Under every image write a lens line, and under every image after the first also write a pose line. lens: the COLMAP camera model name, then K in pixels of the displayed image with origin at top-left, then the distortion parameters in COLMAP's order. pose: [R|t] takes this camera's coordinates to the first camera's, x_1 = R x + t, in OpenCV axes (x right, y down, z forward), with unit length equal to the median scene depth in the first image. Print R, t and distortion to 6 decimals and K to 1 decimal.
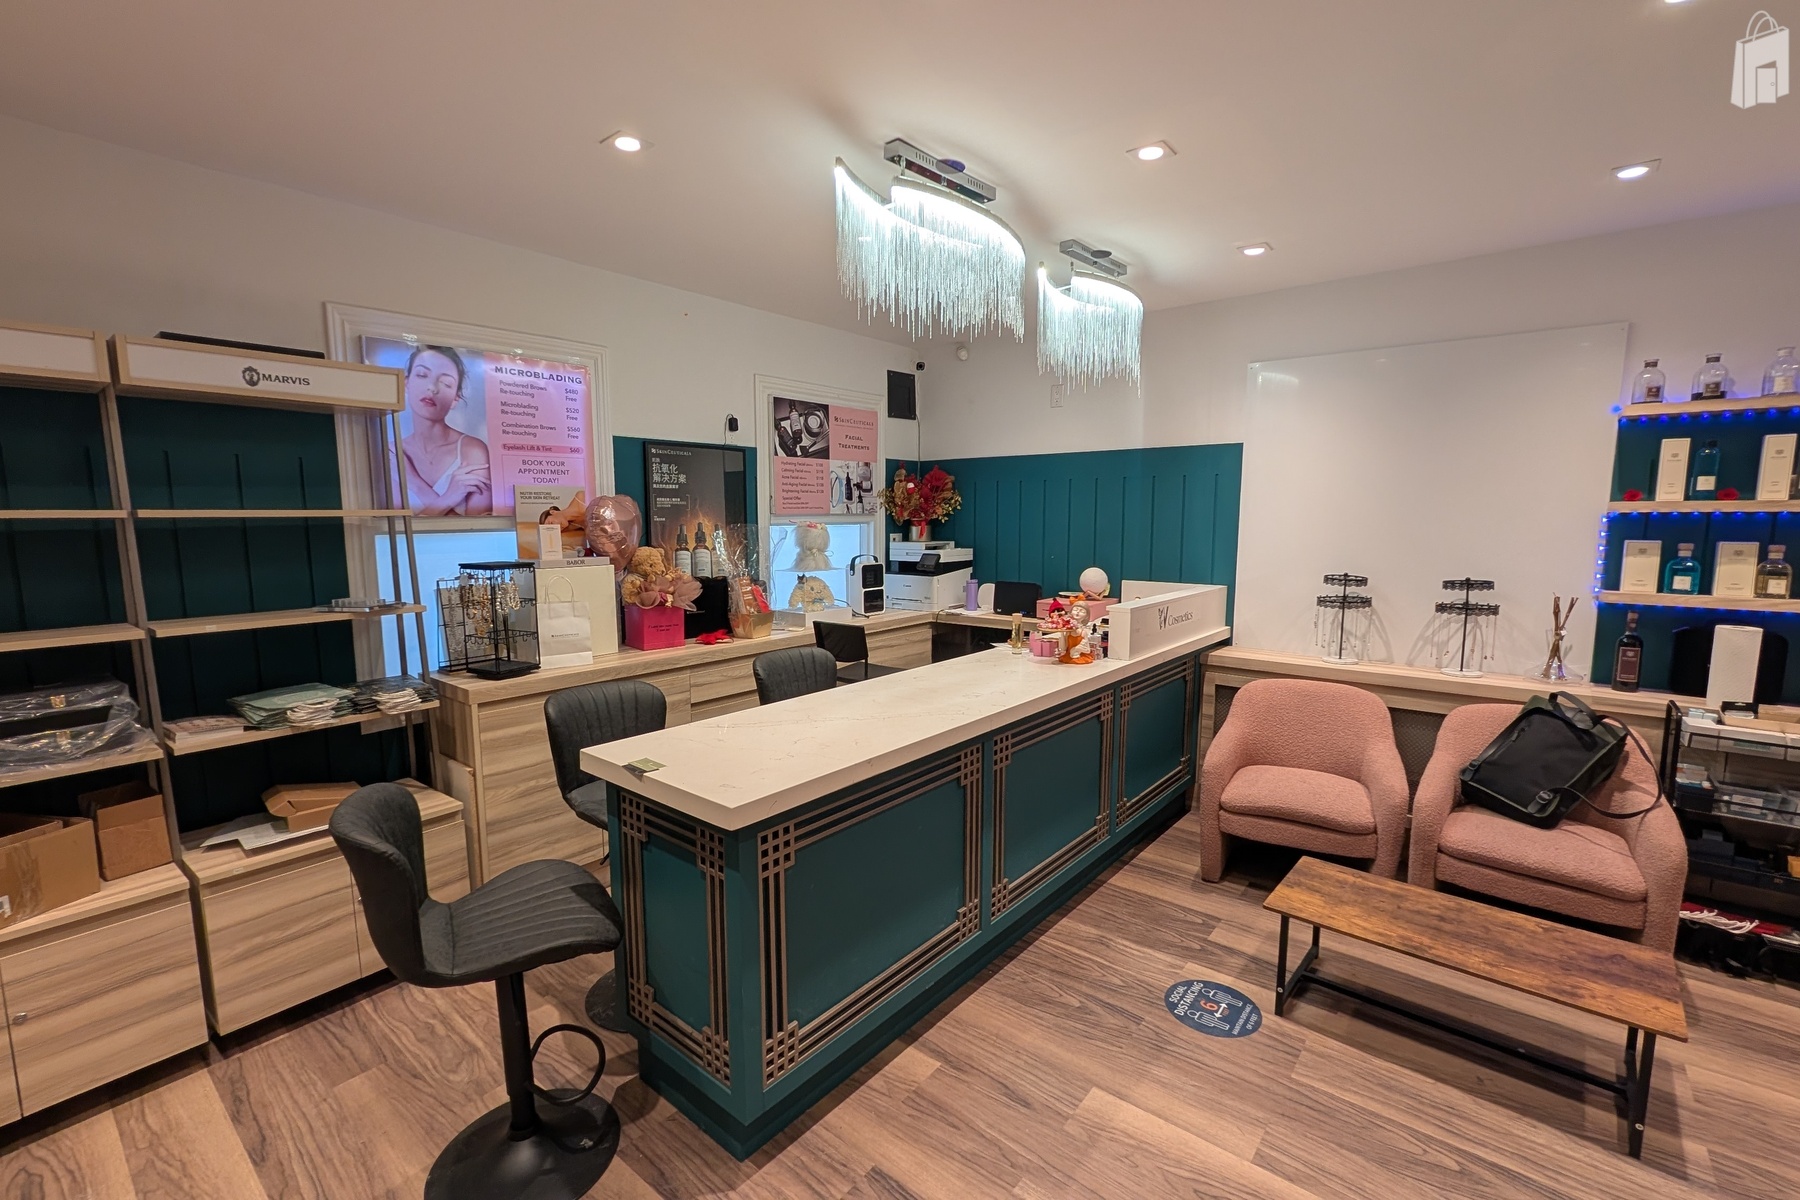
lens RADIAL K [[775.7, 0, 900.4], [0, 775.7, 607.6], [0, 0, 1]] dist [0.000410, 0.001127]
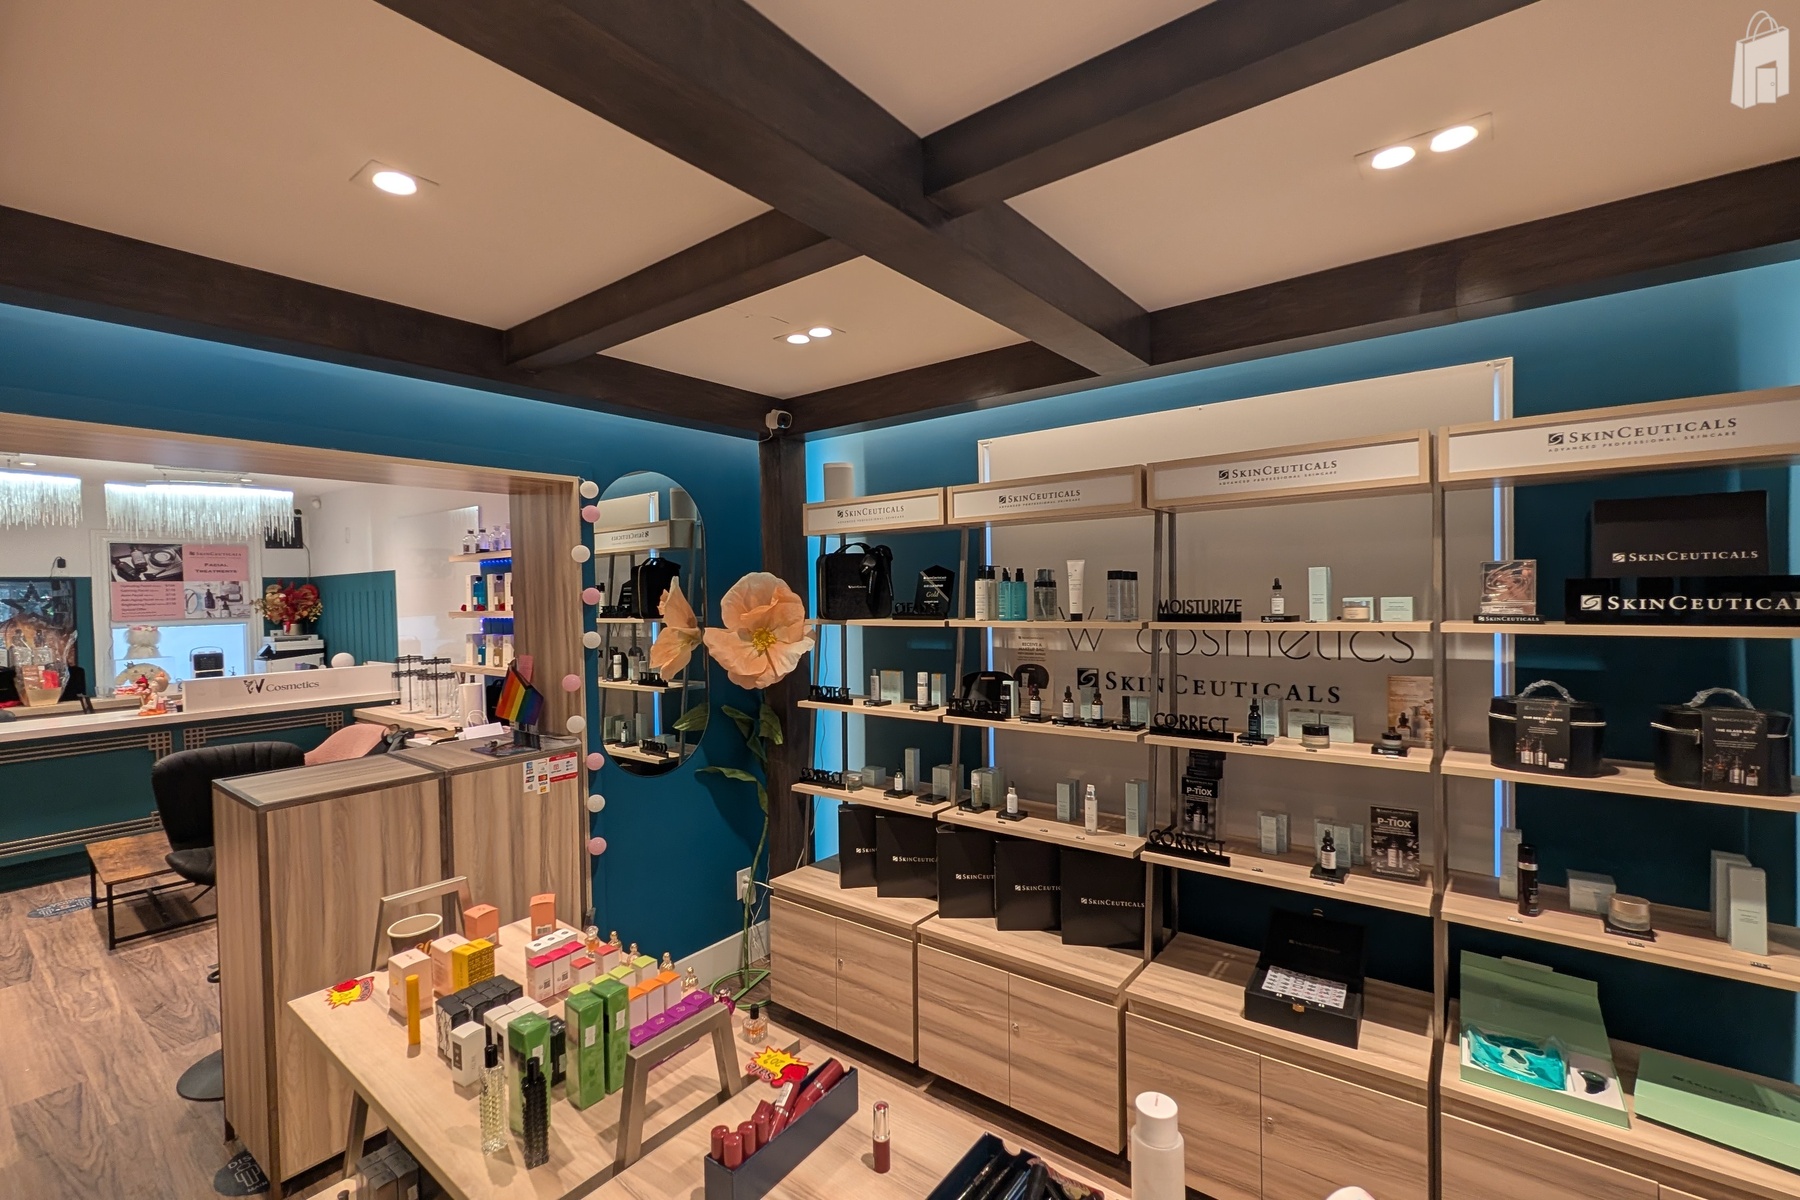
lens RADIAL K [[775.7, 0, 900.4], [0, 775.7, 607.6], [0, 0, 1]] dist [0.000410, 0.001127]
pose [[0.999507, -0.019989, 0.024191, 1.641627], [0.022273, 0.994926, -0.098116, 0.039595], [-0.022107, 0.098606, 0.994881, -0.627633]]
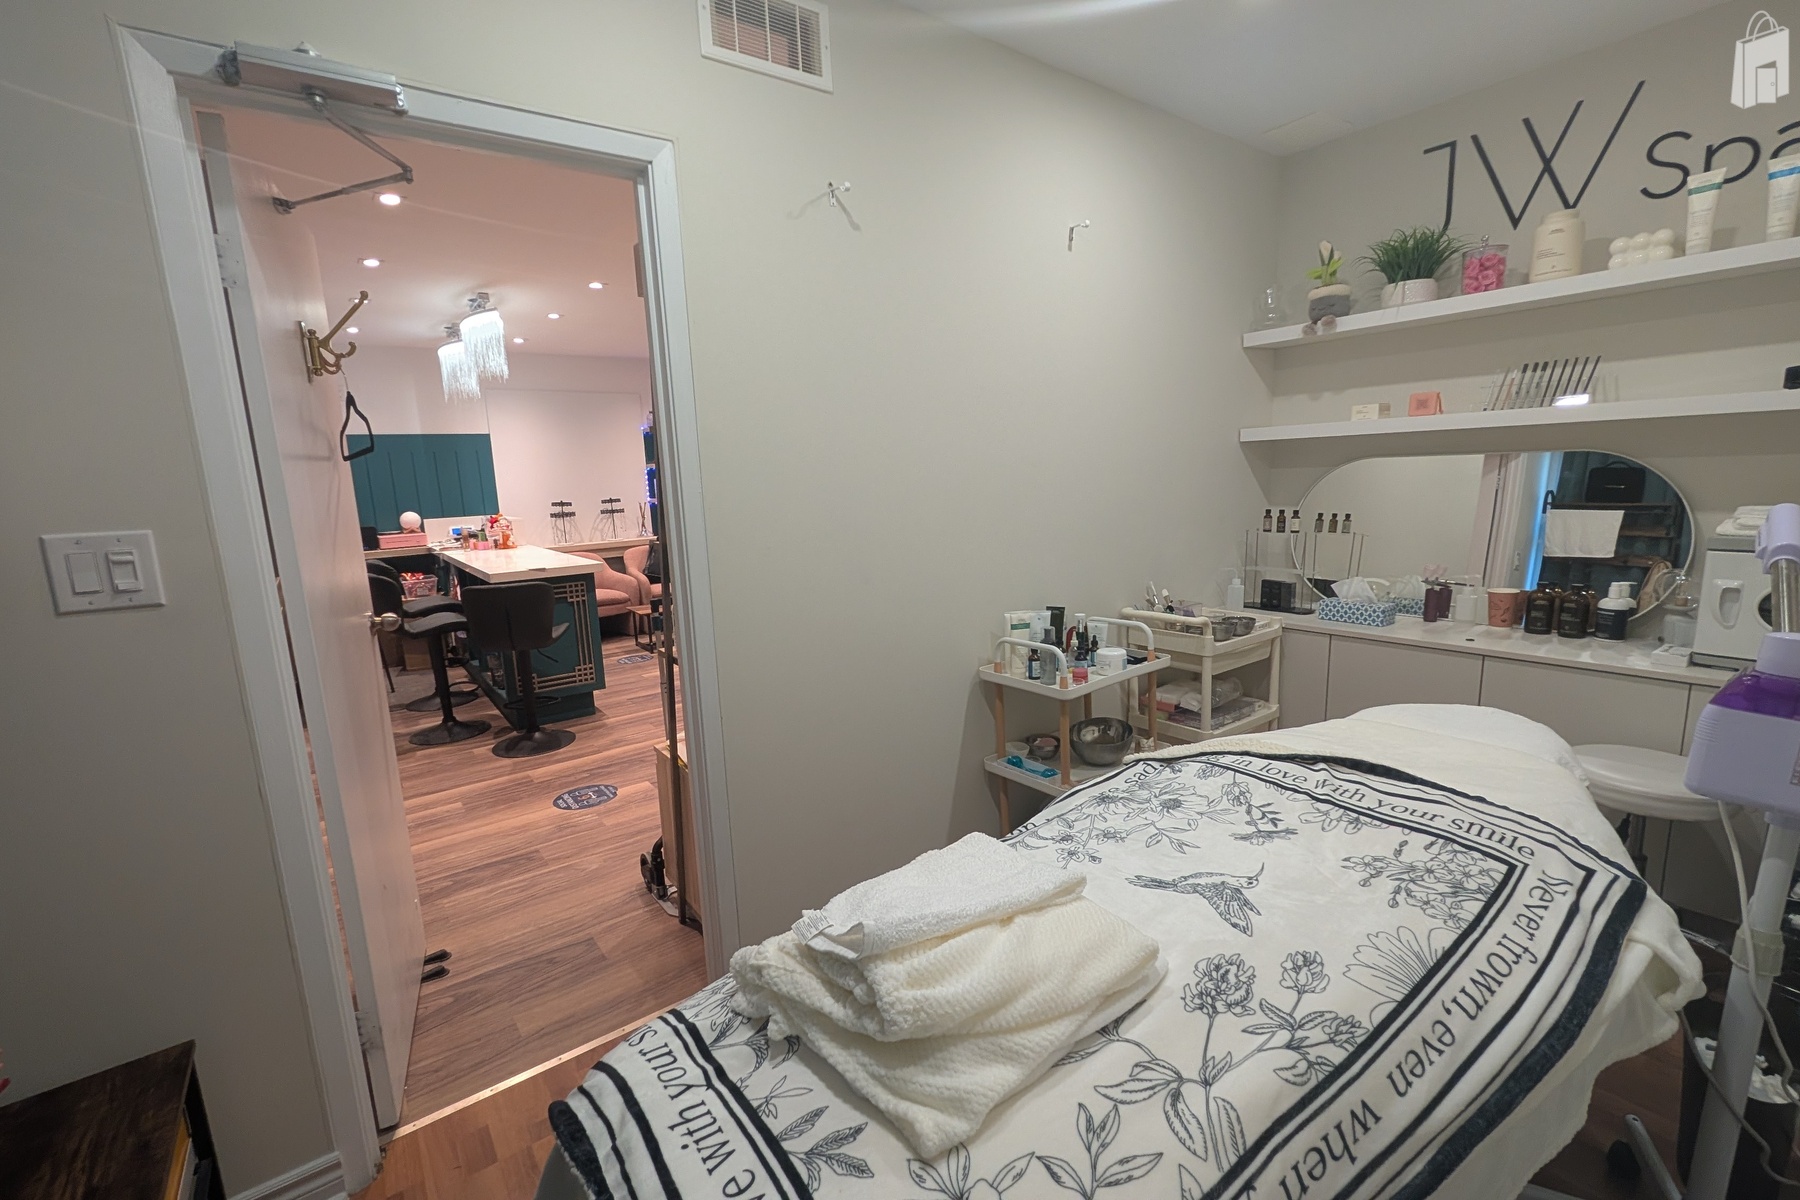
lens RADIAL K [[775.7, 0, 900.4], [0, 775.7, 607.6], [0, 0, 1]] dist [0.000410, 0.001127]
pose [[0.238153, -0.177766, 0.954820, -1.304310], [0.156380, 0.977298, 0.142947, 0.084331], [-0.958555, 0.115271, 0.260546, -0.384017]]
